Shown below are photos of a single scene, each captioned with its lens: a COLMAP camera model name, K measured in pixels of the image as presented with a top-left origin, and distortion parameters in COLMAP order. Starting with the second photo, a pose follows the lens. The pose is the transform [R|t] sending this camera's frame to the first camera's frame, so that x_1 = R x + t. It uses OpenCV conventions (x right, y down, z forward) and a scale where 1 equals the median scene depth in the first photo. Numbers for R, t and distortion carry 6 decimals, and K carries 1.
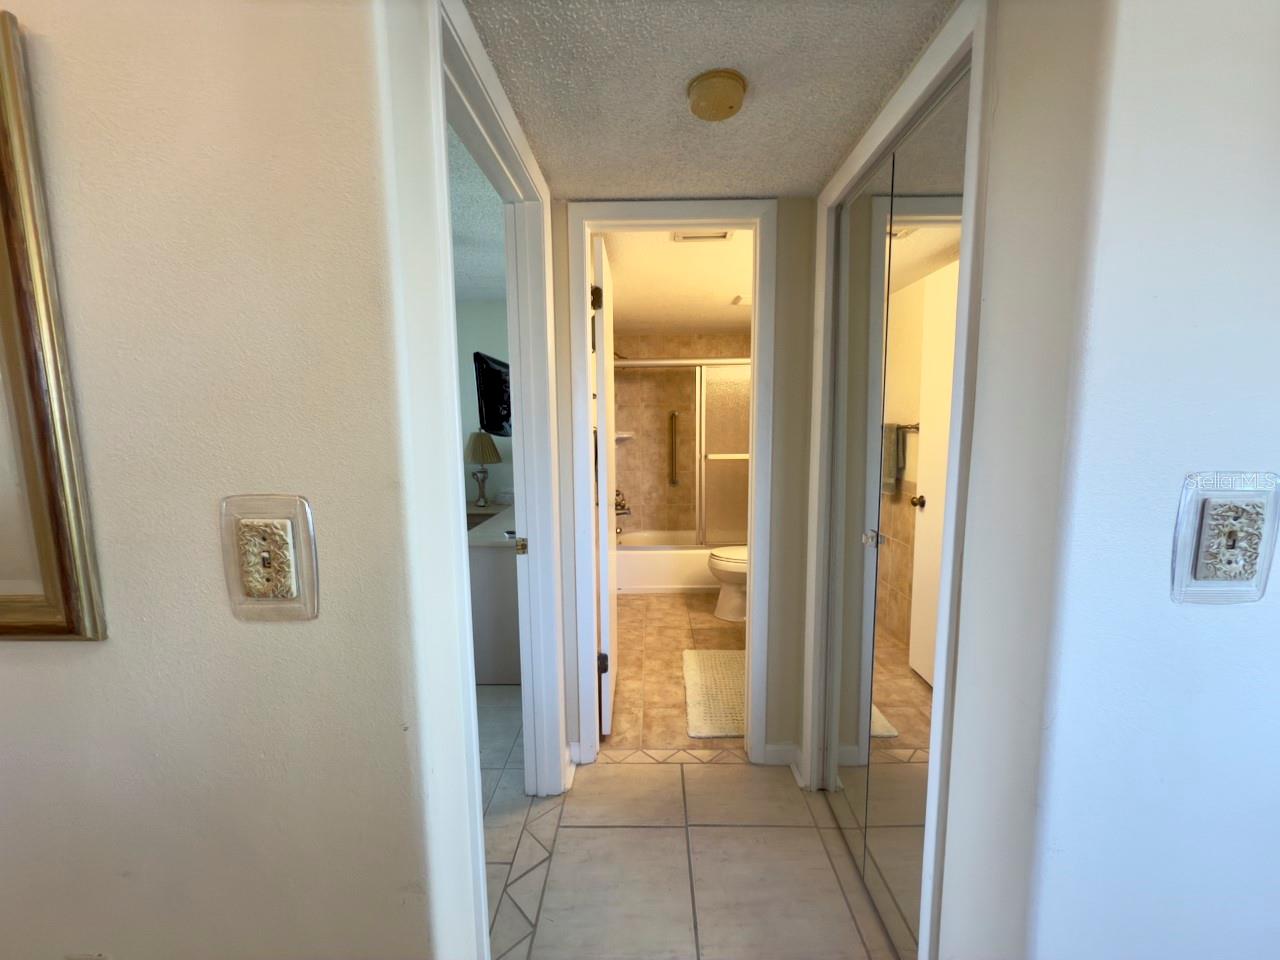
lens RADIAL K [[508.4, 0, 641.8], [0, 508.4, 481.0], [0, 0, 1]] dist [0.001592, -0.000993]
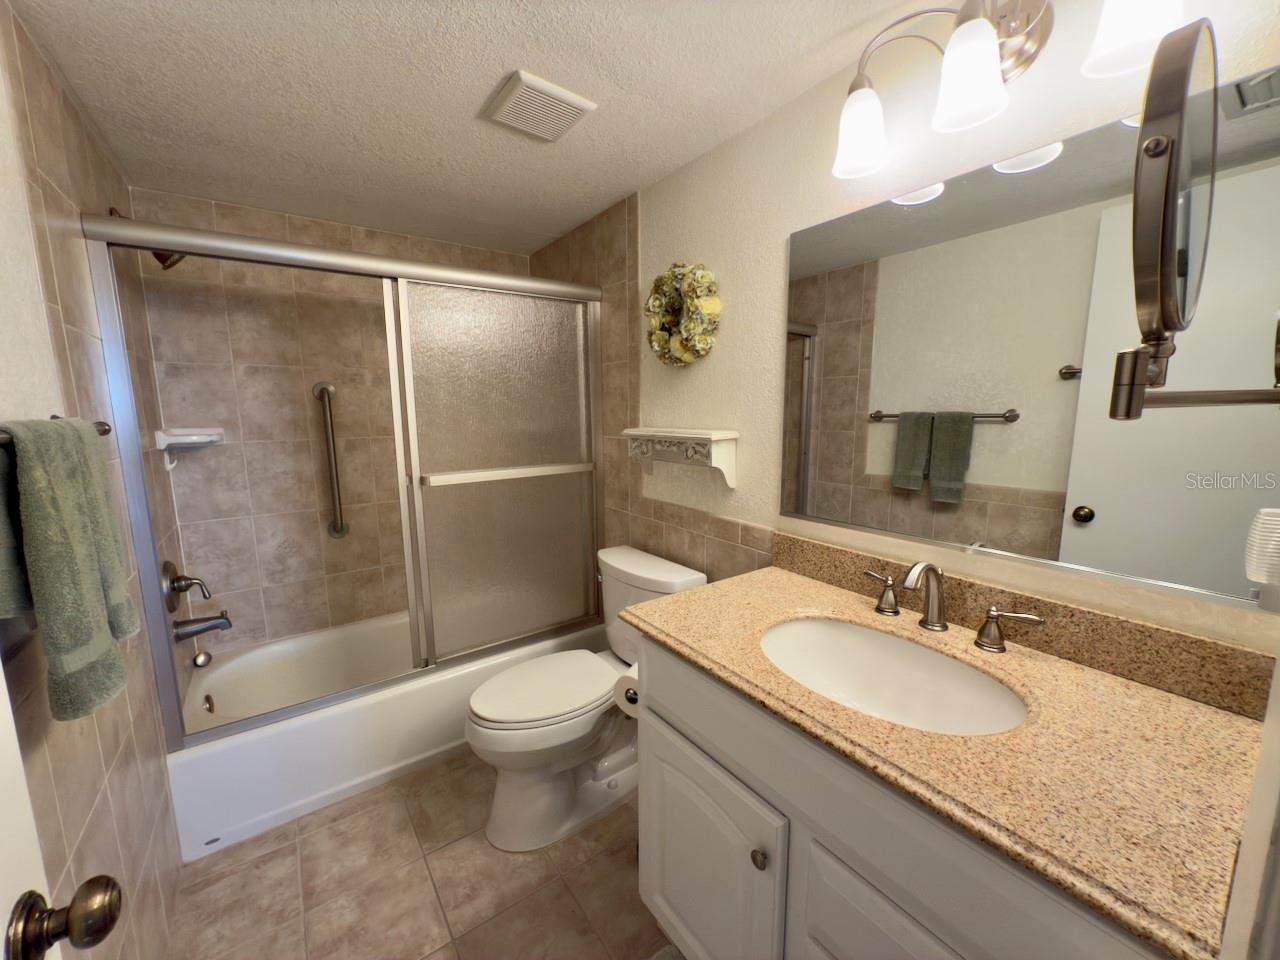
lens RADIAL K [[508.4, 0, 641.8], [0, 508.4, 481.0], [0, 0, 1]] dist [0.001592, -0.000993]
pose [[0.798706, -0.086067, 0.595534, 0.008290], [0.069880, 0.996288, 0.050264, -0.048804], [-0.597650, 0.001470, 0.801756, 0.435907]]
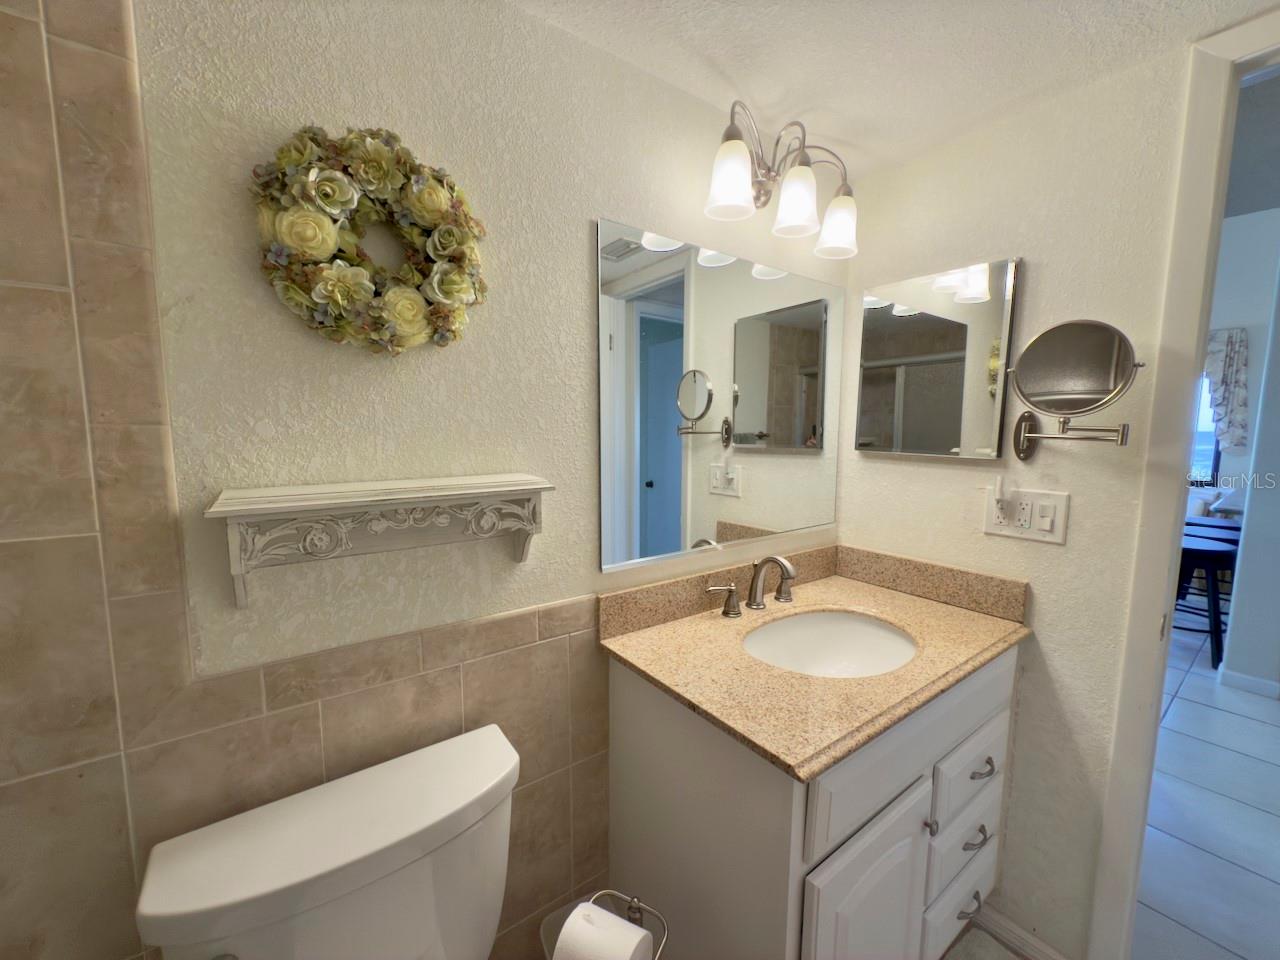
lens RADIAL K [[508.4, 0, 641.8], [0, 508.4, 481.0], [0, 0, 1]] dist [0.001592, -0.000993]
pose [[-0.614875, -0.083390, 0.784203, 0.066401], [0.084470, 0.981709, 0.170622, -0.094624], [-0.784088, 0.171153, -0.596585, 0.795296]]
